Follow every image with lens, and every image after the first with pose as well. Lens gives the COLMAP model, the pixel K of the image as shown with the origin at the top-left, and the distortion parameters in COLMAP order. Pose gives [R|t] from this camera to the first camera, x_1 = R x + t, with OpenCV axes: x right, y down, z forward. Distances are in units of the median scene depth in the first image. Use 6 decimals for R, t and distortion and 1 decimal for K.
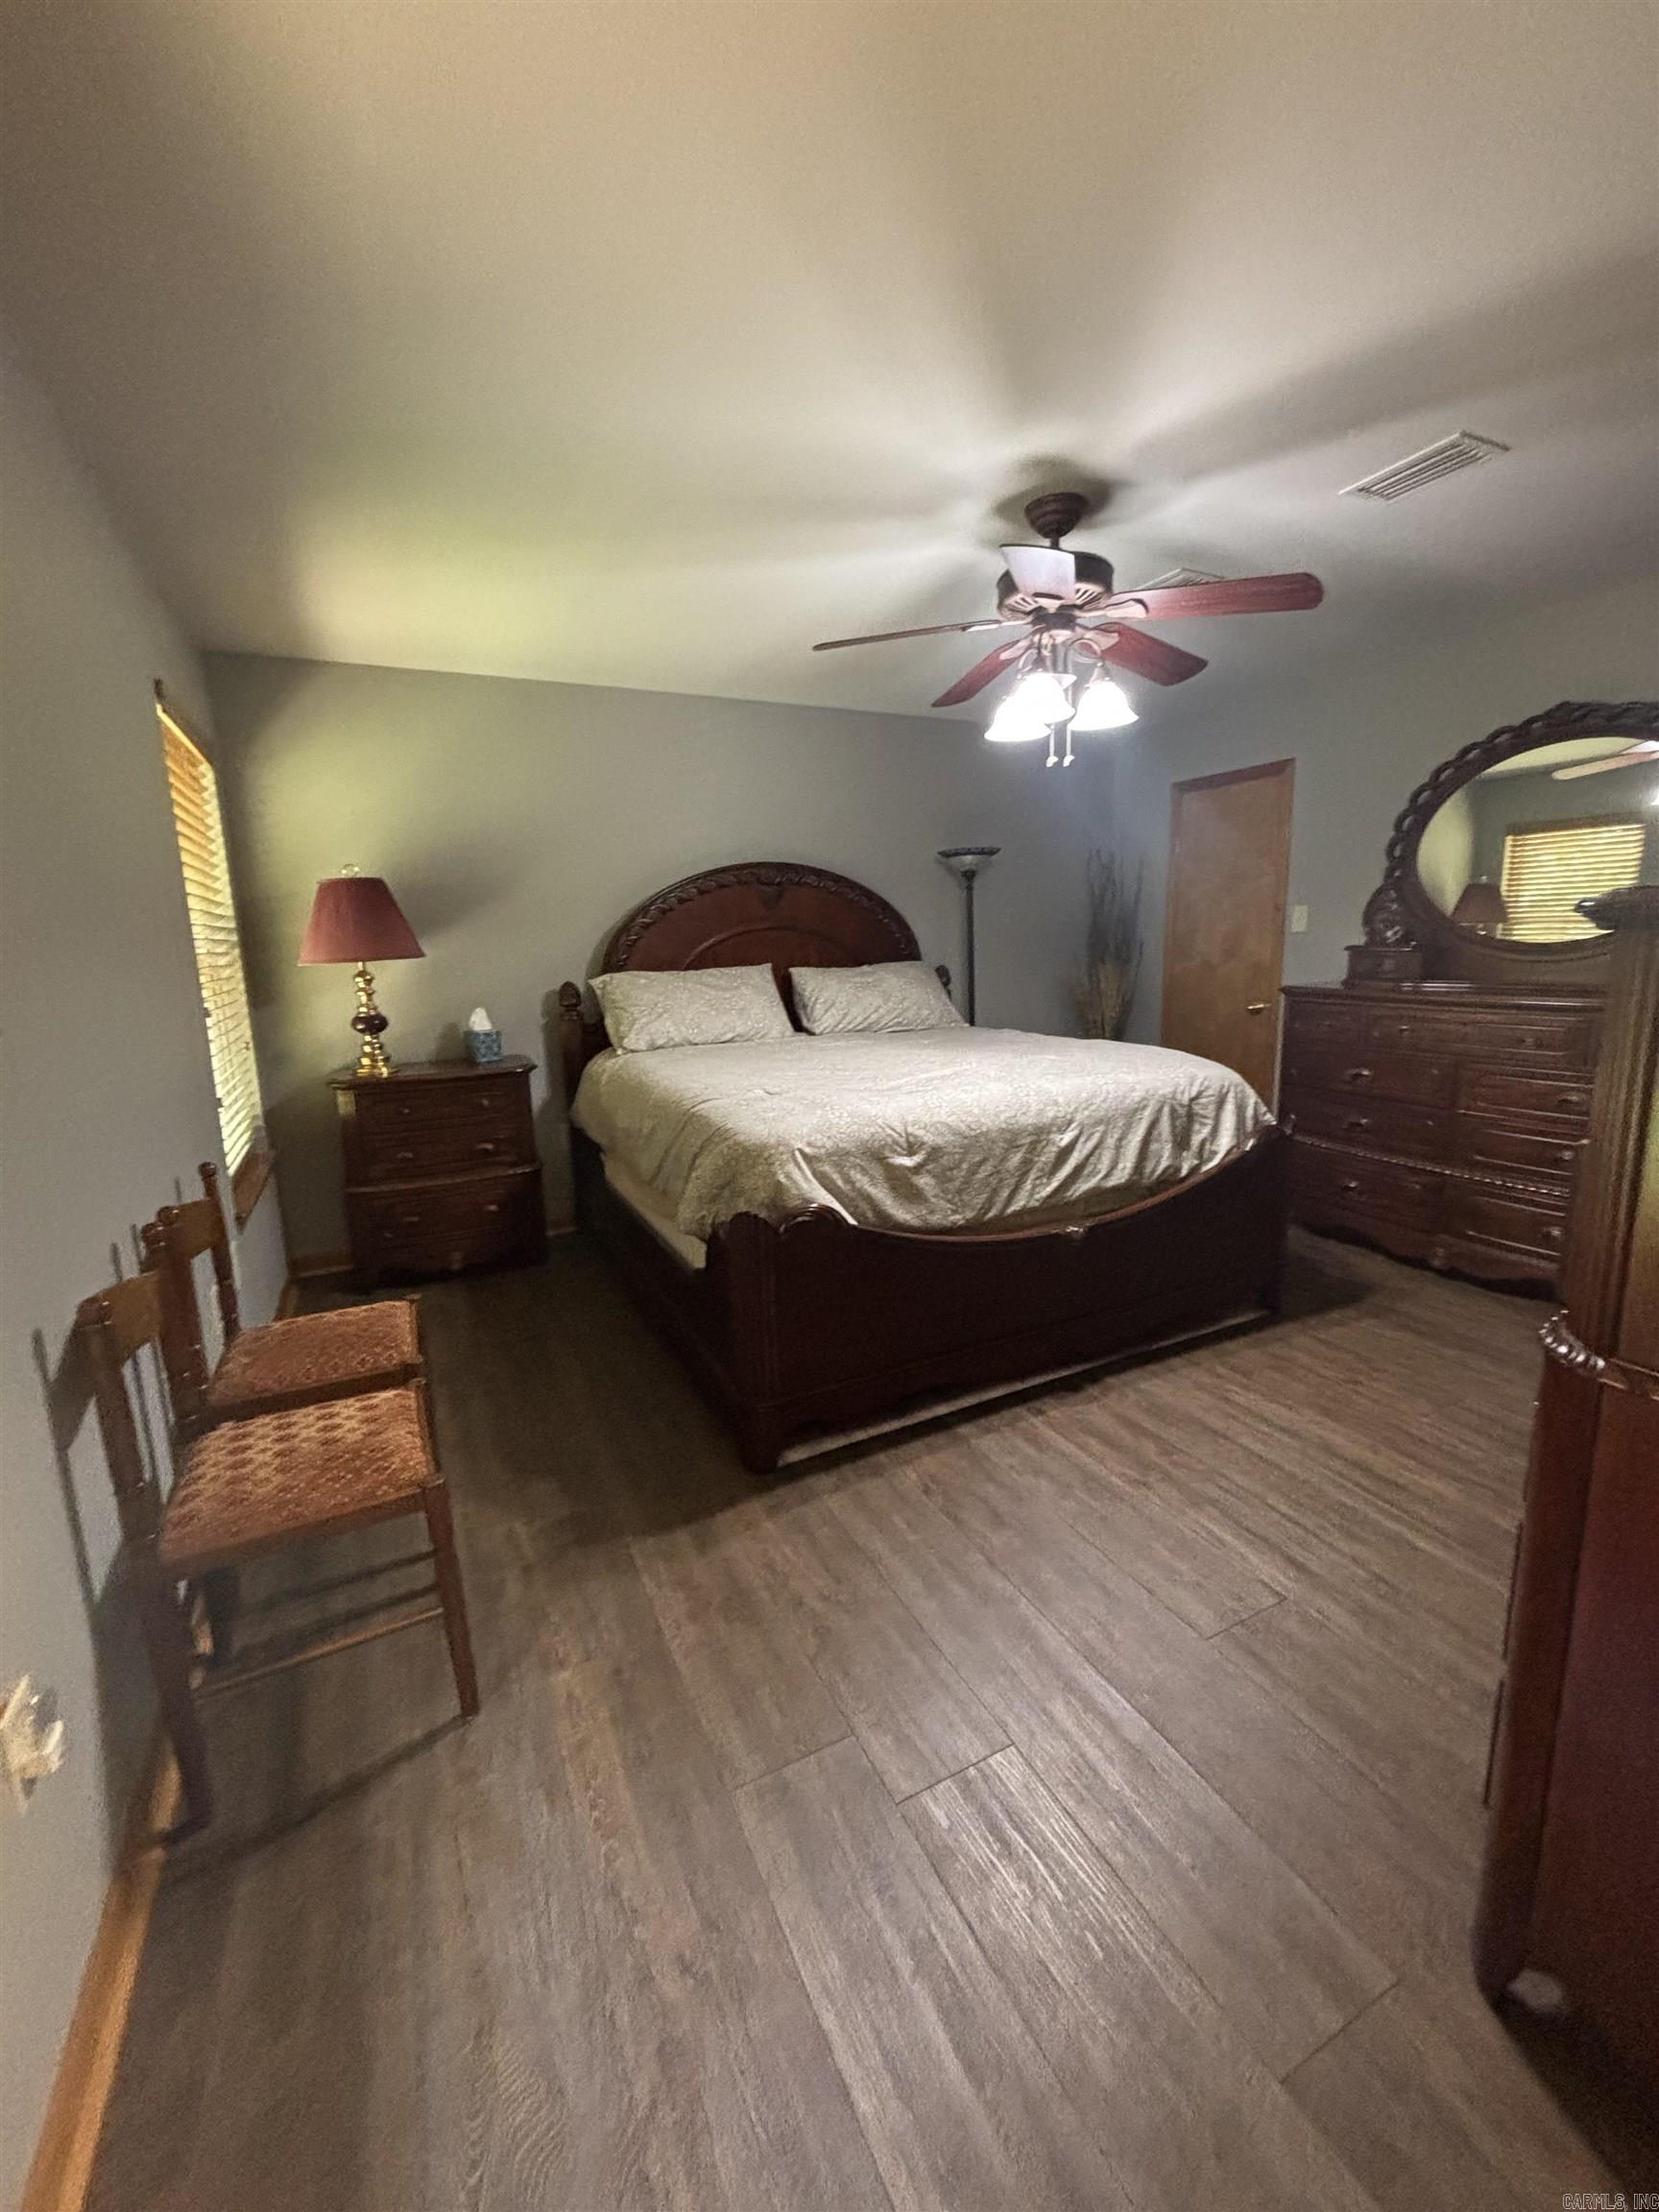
lens RADIAL K [[885.0, 0, 835.6], [0, 885.0, 1102.8], [0, 0, 1]] dist [0.001376, -0.000797]
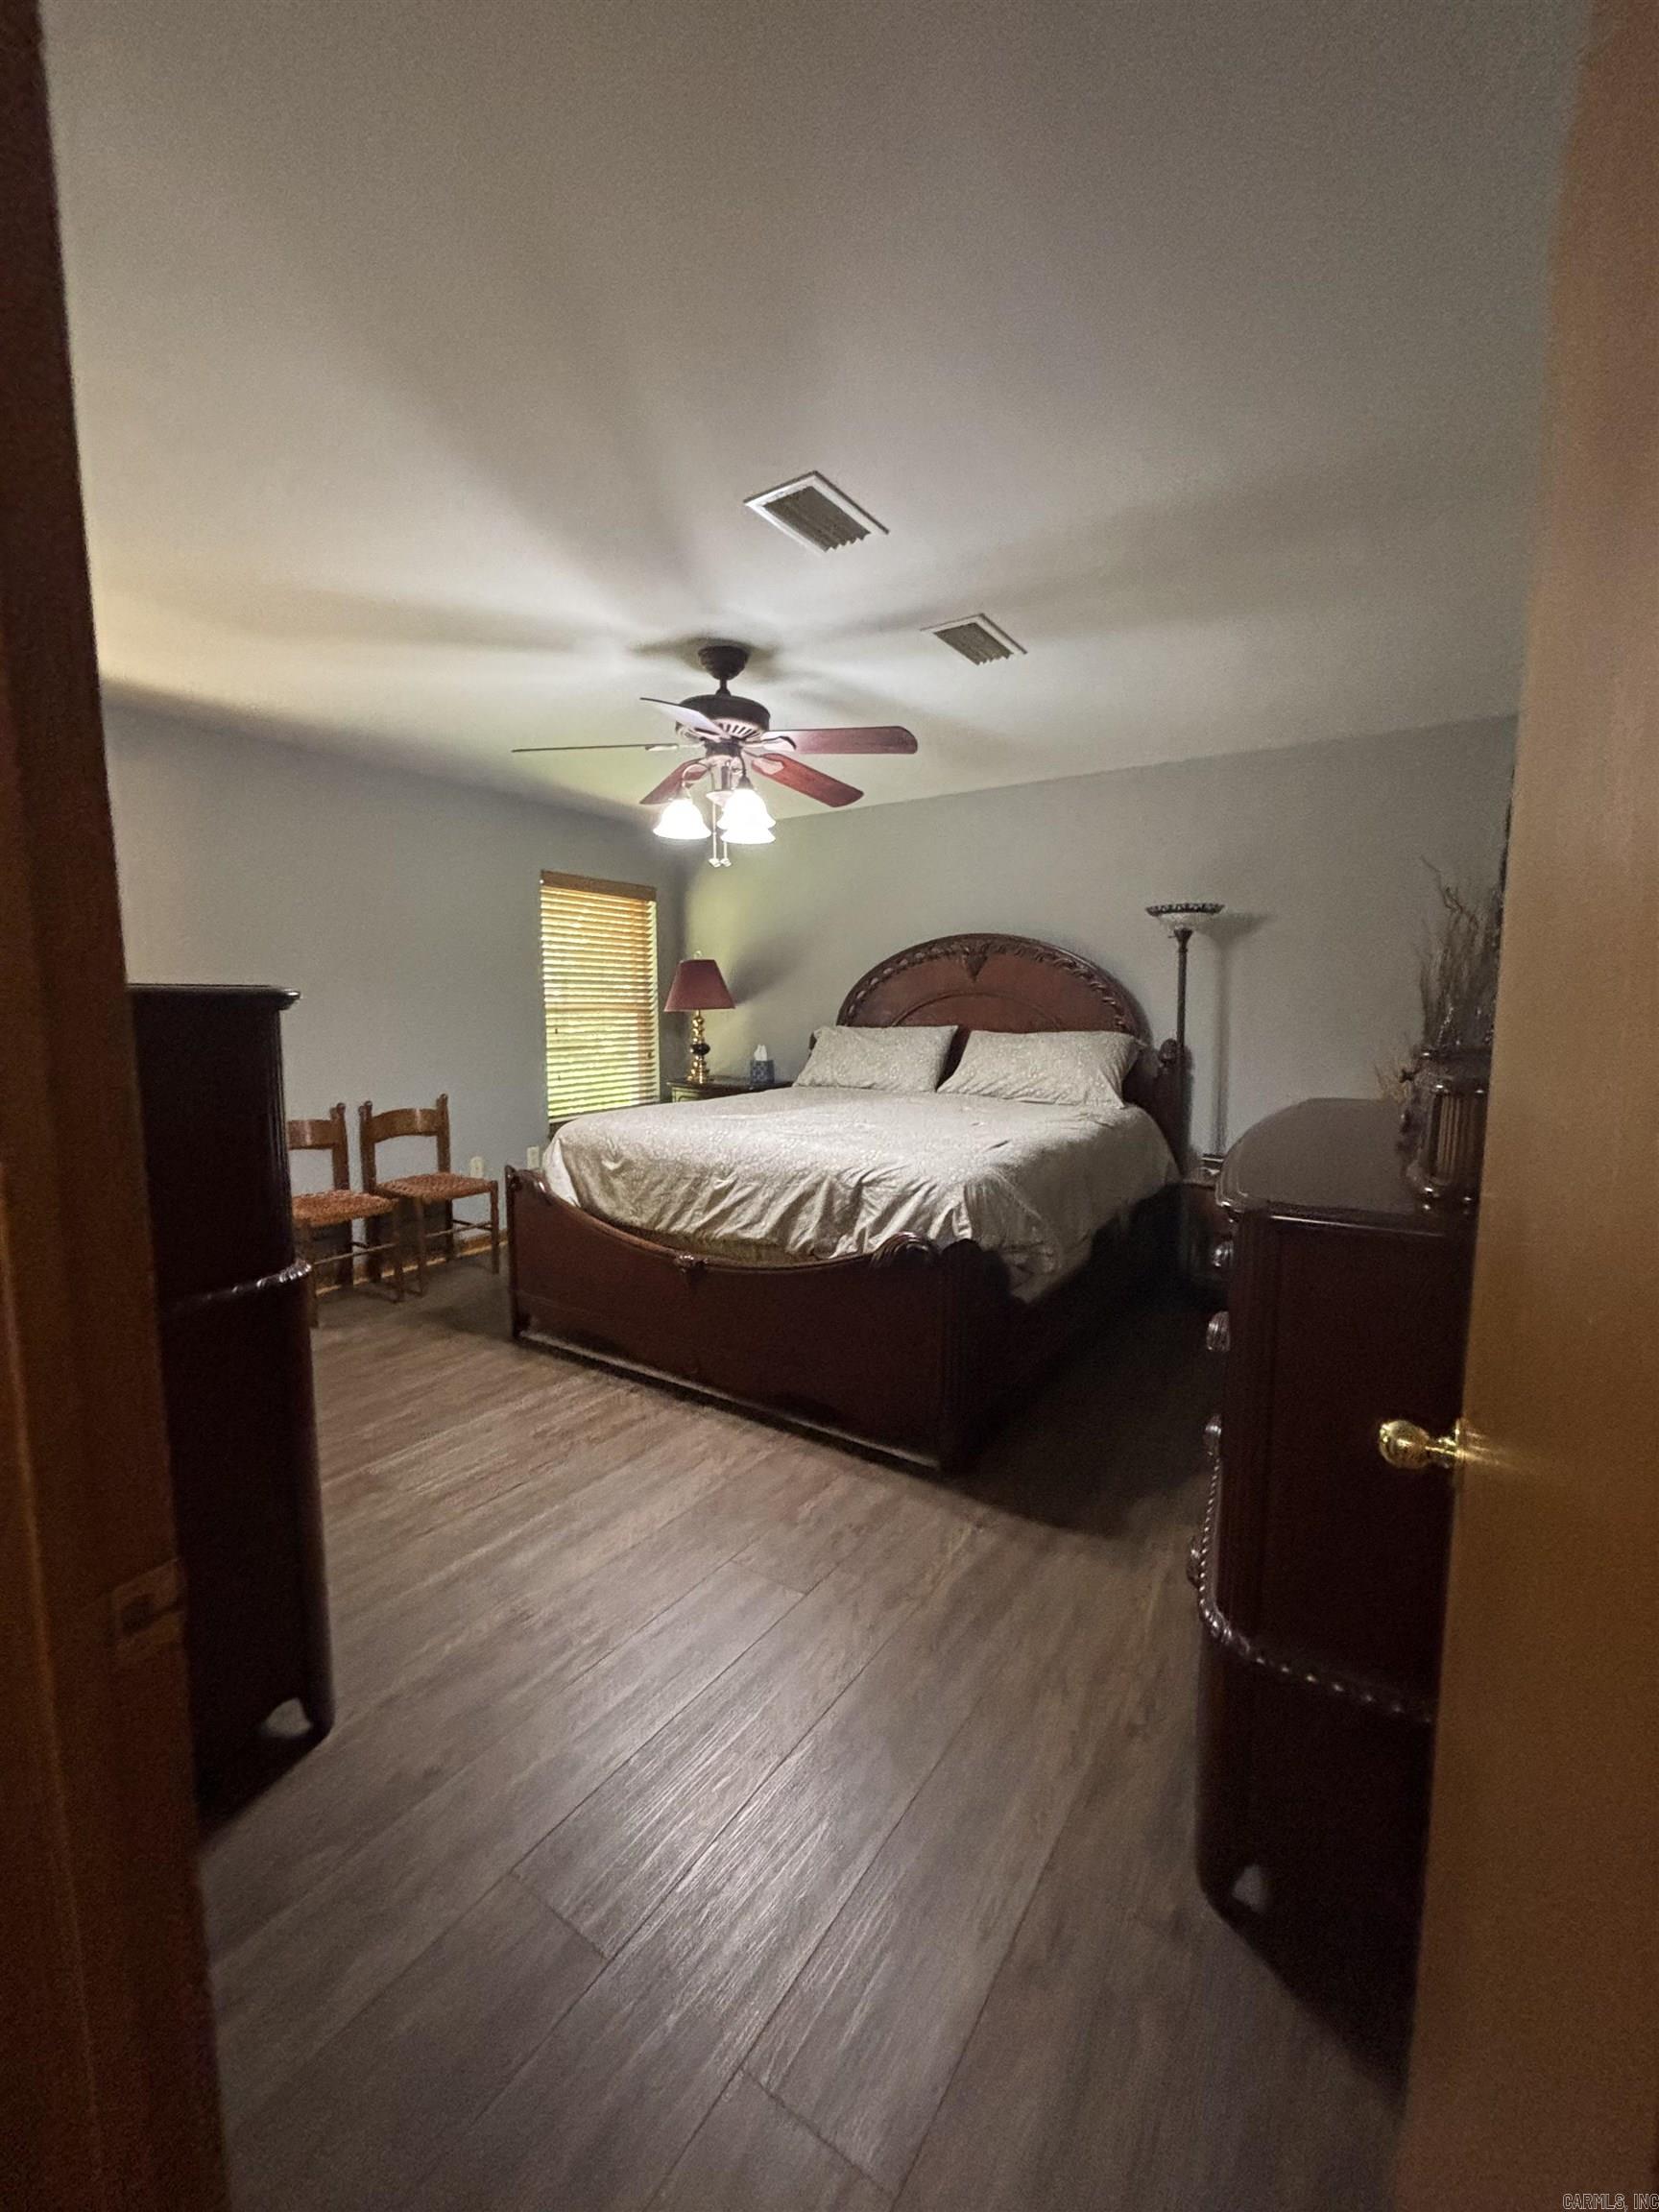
lens RADIAL K [[885.0, 0, 842.6], [0, 885.0, 1104.2], [0, 0, 1]] dist [0.001376, -0.000797]
pose [[0.498163, 0.123396, -0.858258, 1.316538], [-0.172240, 0.984179, 0.041526, -0.135535], [0.849804, 0.127139, 0.511536, 0.546285]]
